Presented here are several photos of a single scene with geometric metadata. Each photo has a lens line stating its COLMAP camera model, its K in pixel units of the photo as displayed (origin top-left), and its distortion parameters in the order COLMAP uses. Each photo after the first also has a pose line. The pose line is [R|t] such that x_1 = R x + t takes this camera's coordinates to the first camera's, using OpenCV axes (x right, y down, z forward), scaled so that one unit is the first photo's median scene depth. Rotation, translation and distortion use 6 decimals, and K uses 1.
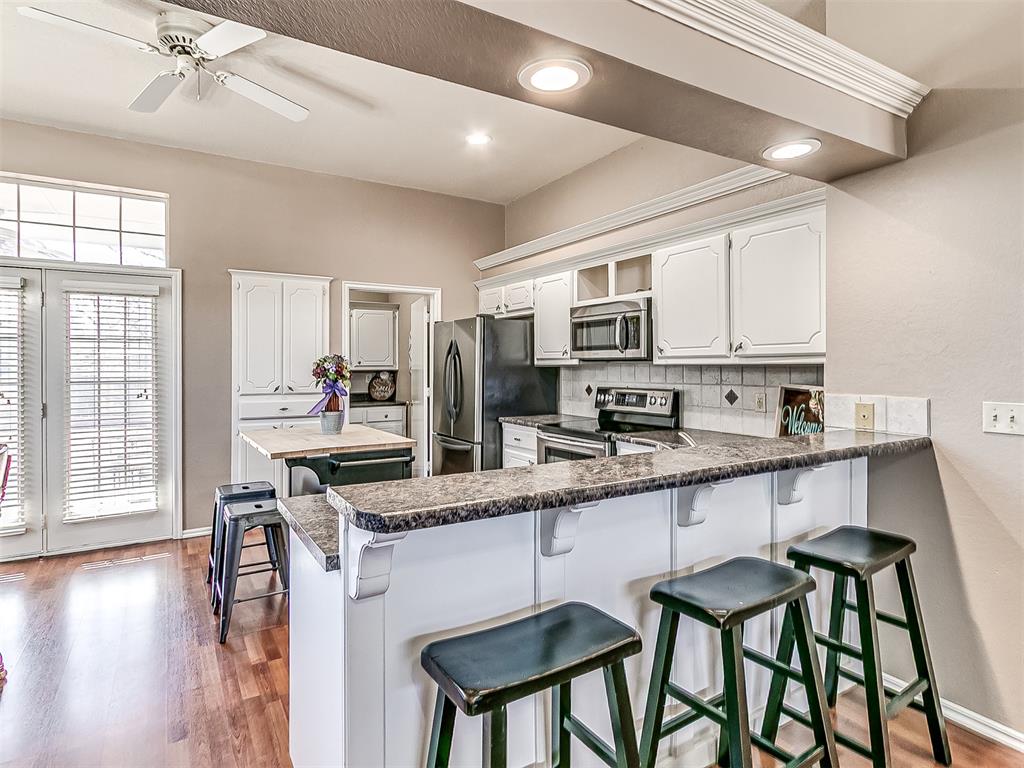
lens RADIAL K [[558.7, 0, 530.5], [0, 558.7, 365.9], [0, 0, 1]] dist [0.001988, -0.000584]
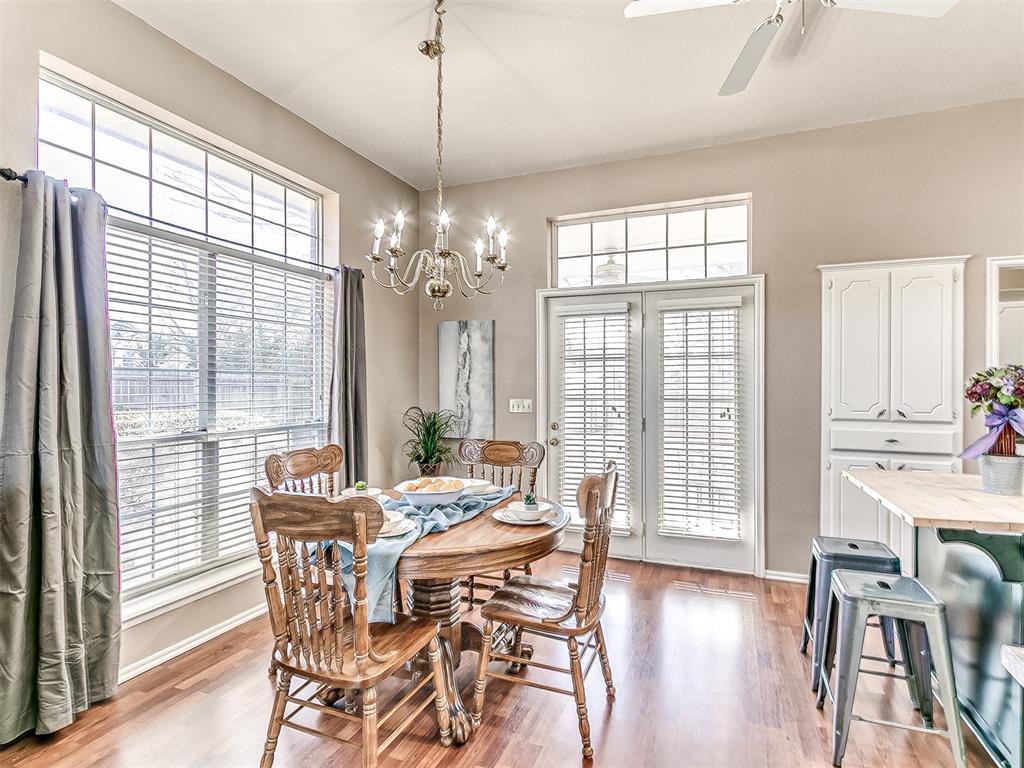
lens RADIAL K [[558.7, 0, 507.8], [0, 558.7, 387.7], [0, 0, 1]] dist [0.001988, -0.000584]
pose [[0.578312, 0.006061, -0.815793, -0.142721], [-0.001030, 0.999977, 0.006699, 0.001387], [0.815815, -0.003034, 0.578305, 0.162840]]
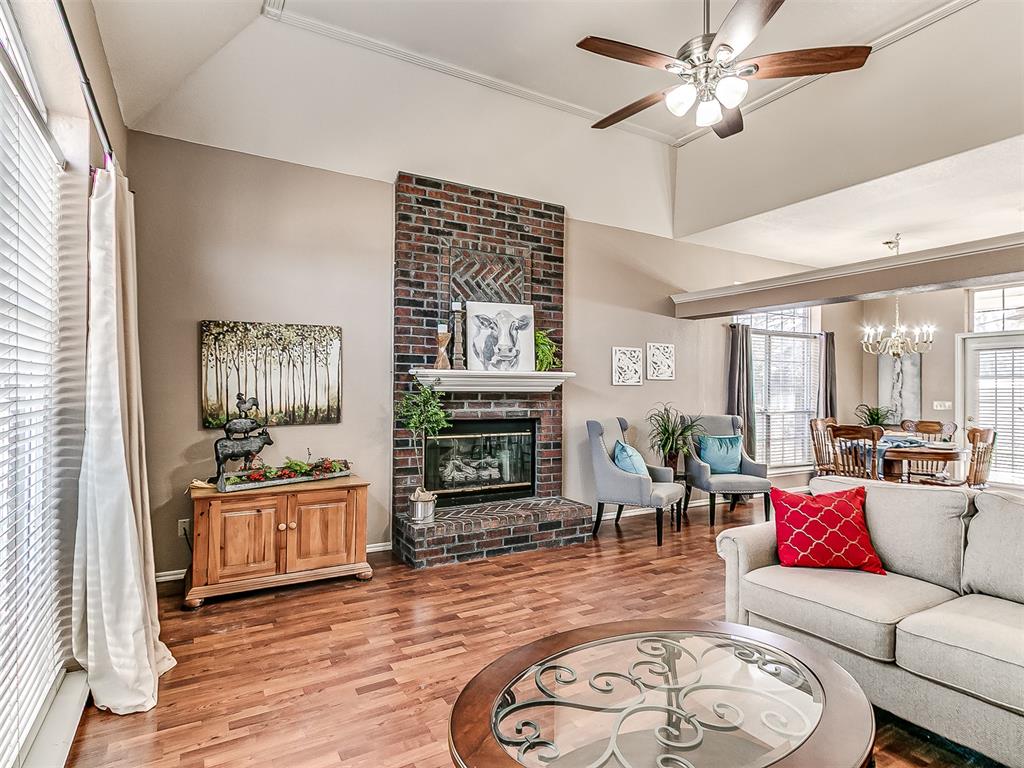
lens RADIAL K [[531.4, 0, 487.8], [0, 531.4, 390.4], [0, 0, 1]] dist [-0.001252, 0.000768]
pose [[-0.074438, 0.006888, -0.997202, 0.784939], [-0.006219, 0.999953, 0.007371, -0.007075], [0.997206, 0.006750, -0.074392, -0.509542]]
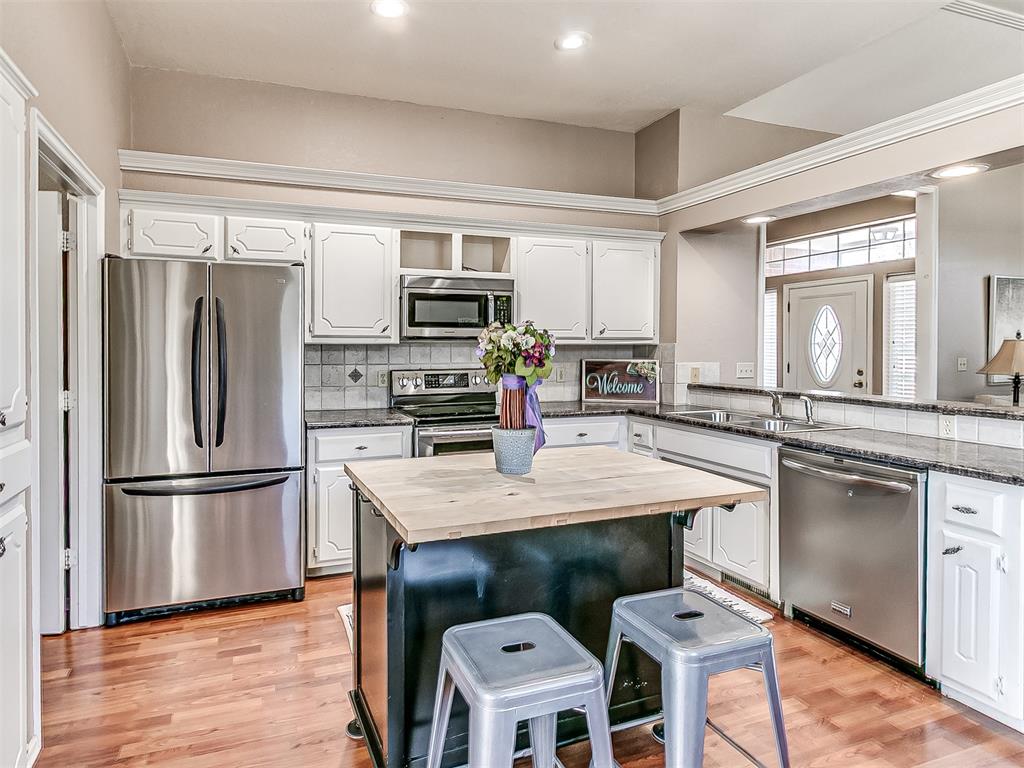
lens RADIAL K [[558.7, 0, 434.6], [0, 558.7, 356.0], [0, 0, 1]] dist [0.001988, -0.000584]
pose [[0.233871, -0.014426, 0.972161, -0.762119], [-0.001434, 0.999884, 0.015183, 0.003597], [-0.972267, -0.004945, 0.233823, 0.809547]]
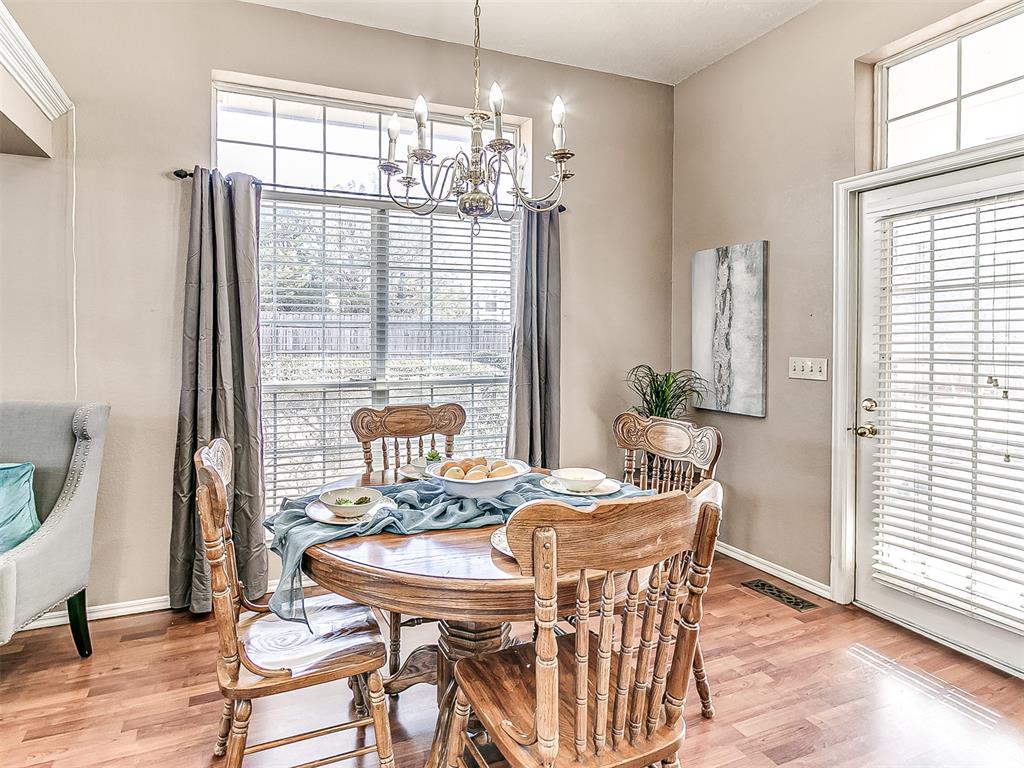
lens RADIAL K [[559.5, 0, 429.1], [0, 559.5, 347.5], [0, 0, 1]] dist [0.006849, -0.002957]
pose [[-0.210423, 0.017561, -0.977453, -0.229435], [0.000833, 0.999842, 0.017784, 0.004940], [0.977610, 0.002928, -0.210404, 0.501550]]
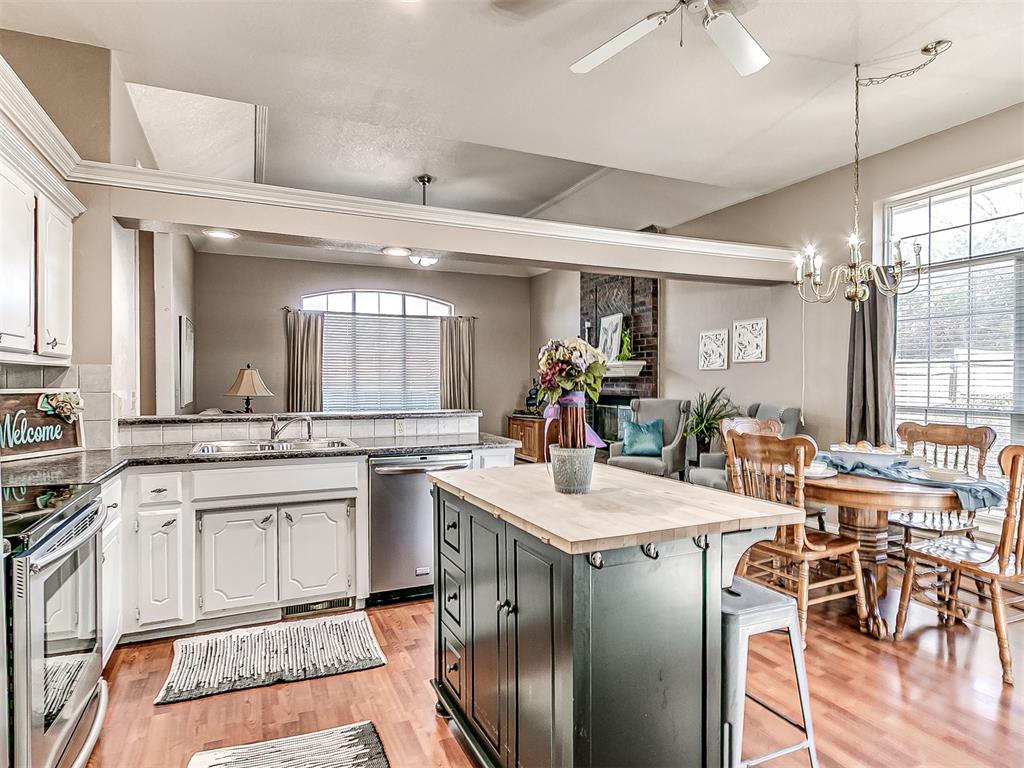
lens RADIAL K [[558.7, 0, 502.7], [0, 558.7, 394.5], [0, 0, 1]] dist [0.001988, -0.000584]
pose [[-0.987475, -0.002191, 0.157759, -0.307970], [0.001880, 0.999669, 0.025650, 0.015648], [-0.157763, 0.025625, -0.987144, 1.282471]]
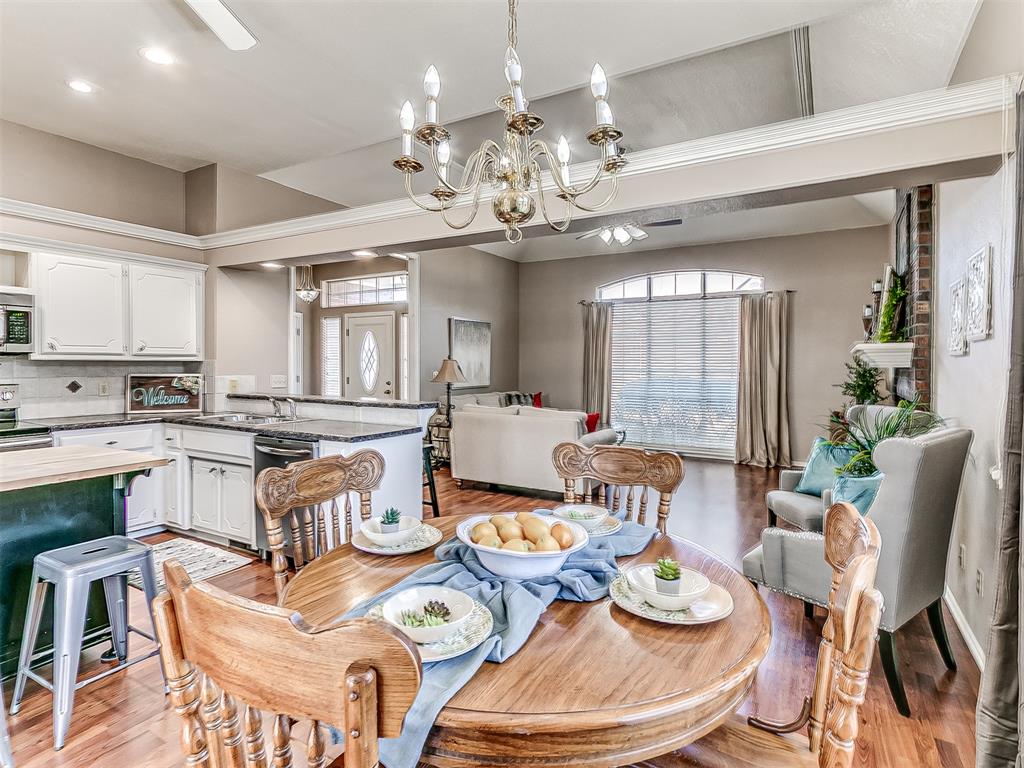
lens RADIAL K [[558.7, 0, 486.5], [0, 558.7, 370.4], [0, 0, 1]] dist [0.001988, -0.000584]
pose [[-0.444744, -0.010425, 0.895597, -1.005391], [-0.005591, 0.999945, 0.008864, 0.003499], [-0.895640, -0.001065, -0.444777, 0.634188]]
